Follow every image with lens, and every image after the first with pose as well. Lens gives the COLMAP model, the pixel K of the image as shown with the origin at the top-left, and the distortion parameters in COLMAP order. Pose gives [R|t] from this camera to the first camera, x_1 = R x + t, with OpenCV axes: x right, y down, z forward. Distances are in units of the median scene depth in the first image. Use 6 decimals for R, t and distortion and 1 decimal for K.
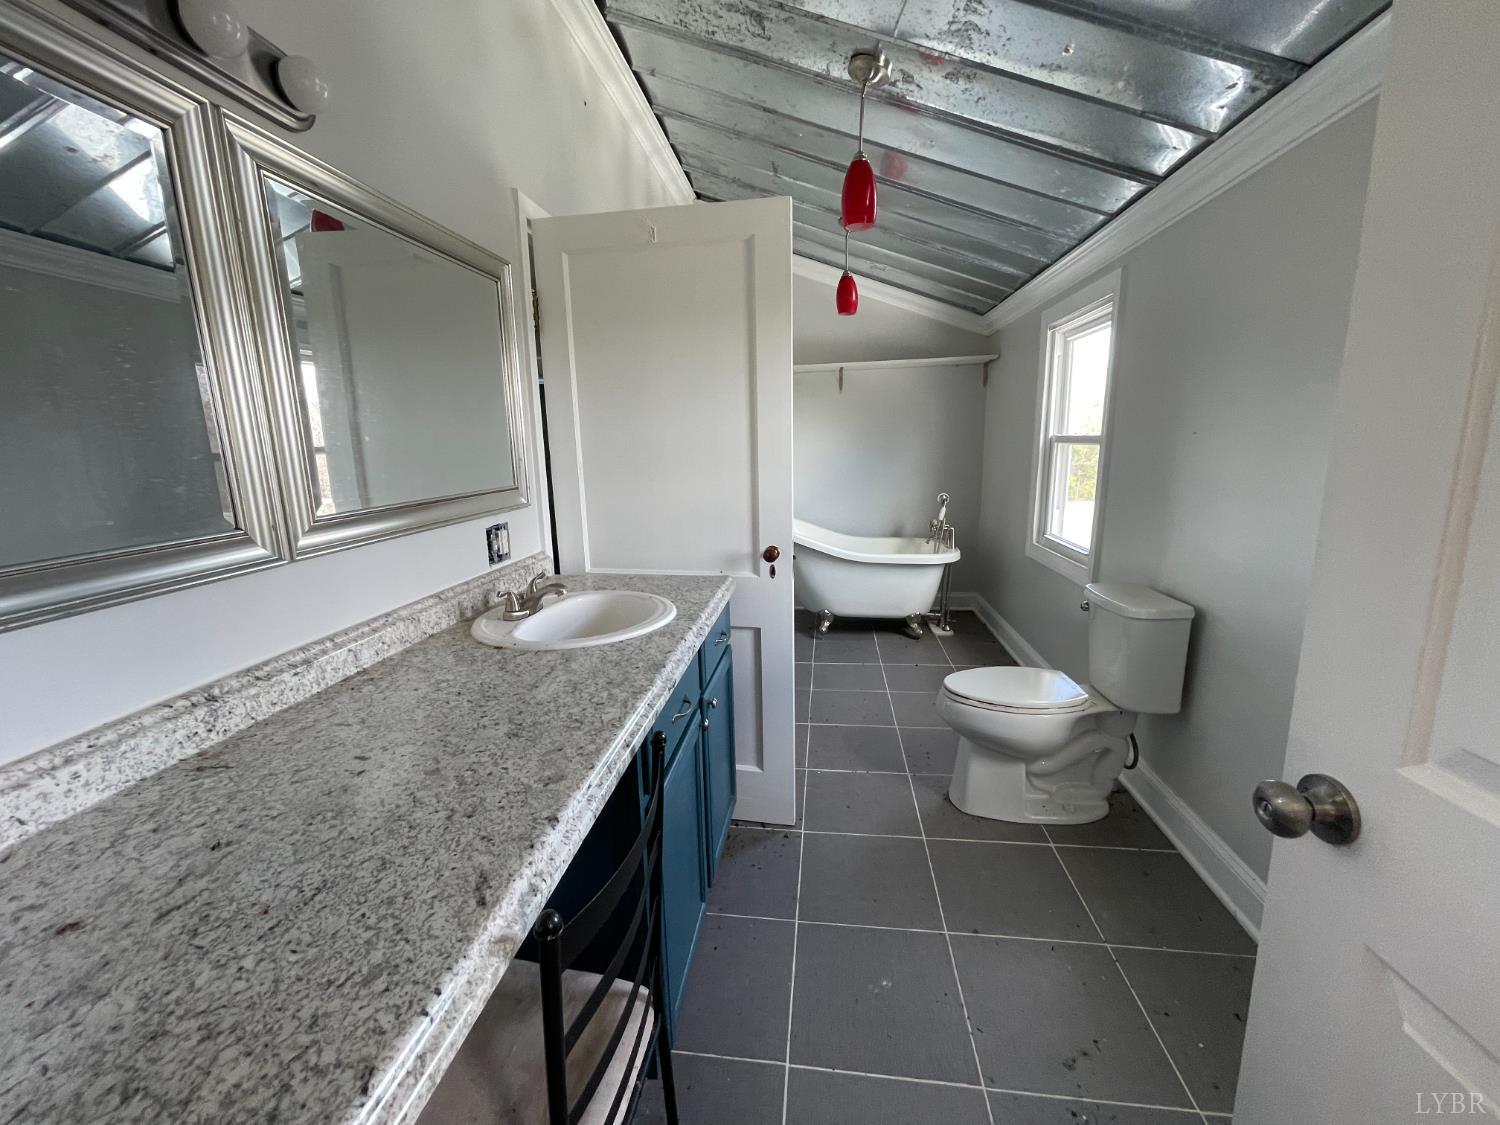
lens RADIAL K [[600.3, 0, 754.2], [0, 600.3, 559.3], [0, 0, 1]] dist [0.001392, 0.000519]
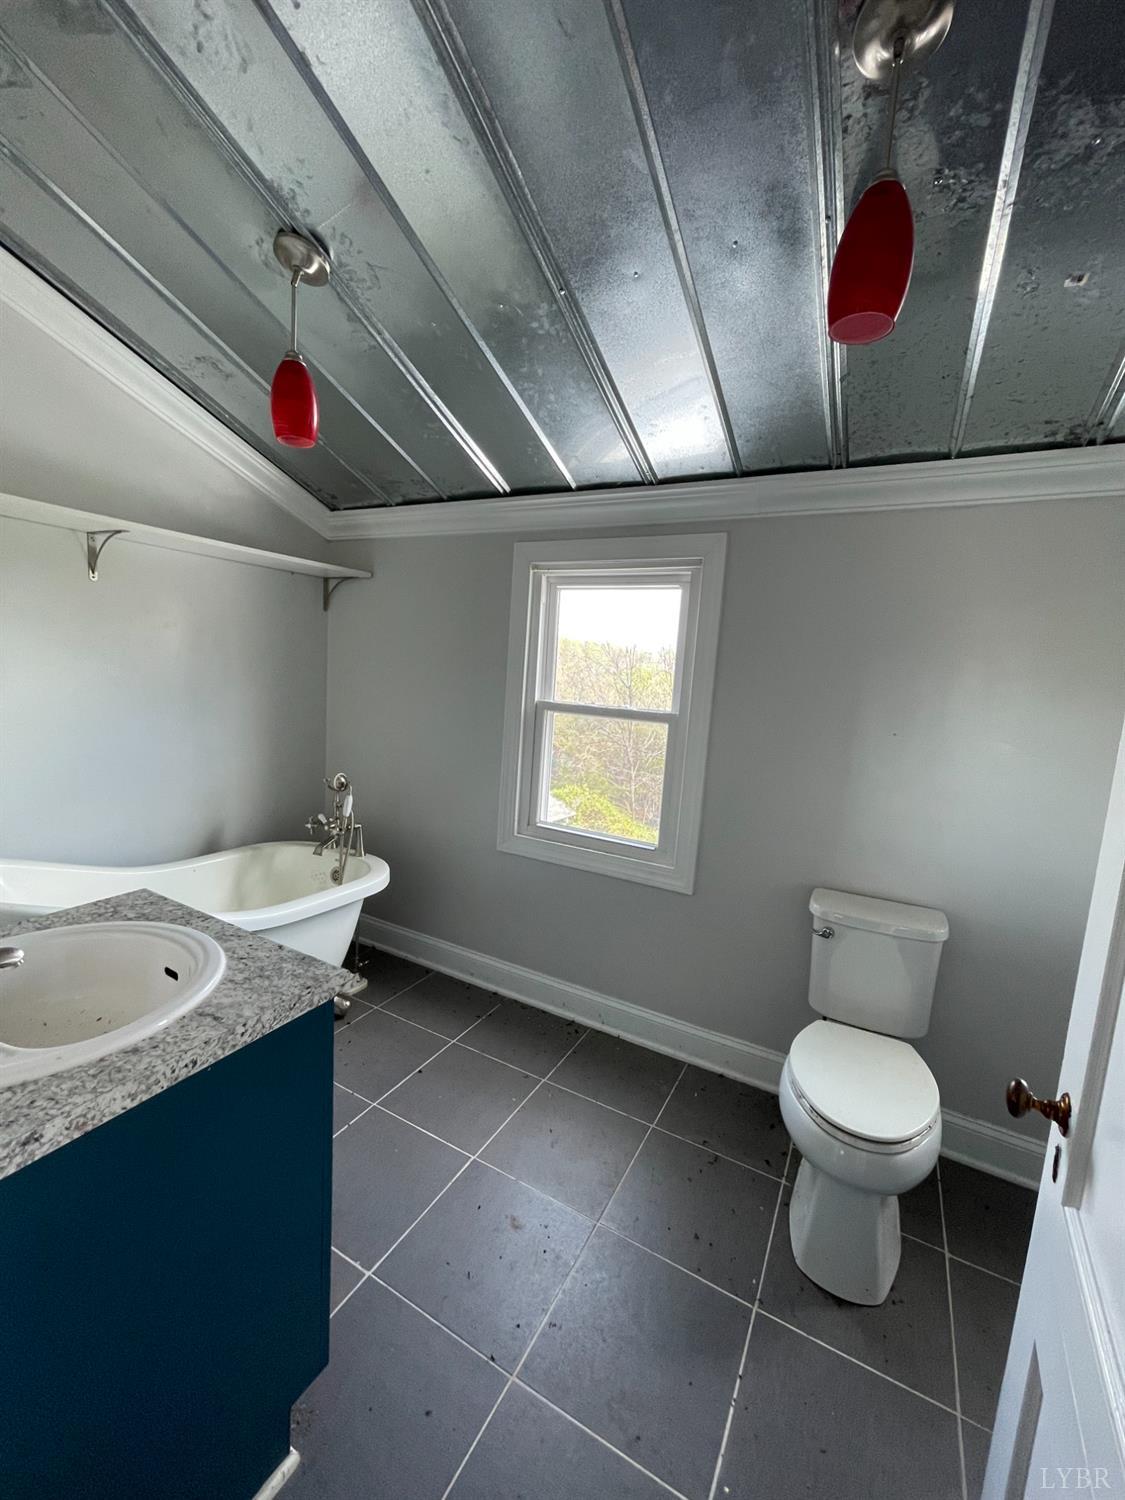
lens RADIAL K [[600.3, 0, 562.5], [0, 600.3, 750.0], [0, 0, 1]] dist [0.001392, 0.000519]
pose [[0.367151, -0.074355, 0.927185, -0.238085], [0.111824, 0.993099, 0.035360, -0.167711], [-0.923415, 0.090699, 0.372932, 0.686543]]
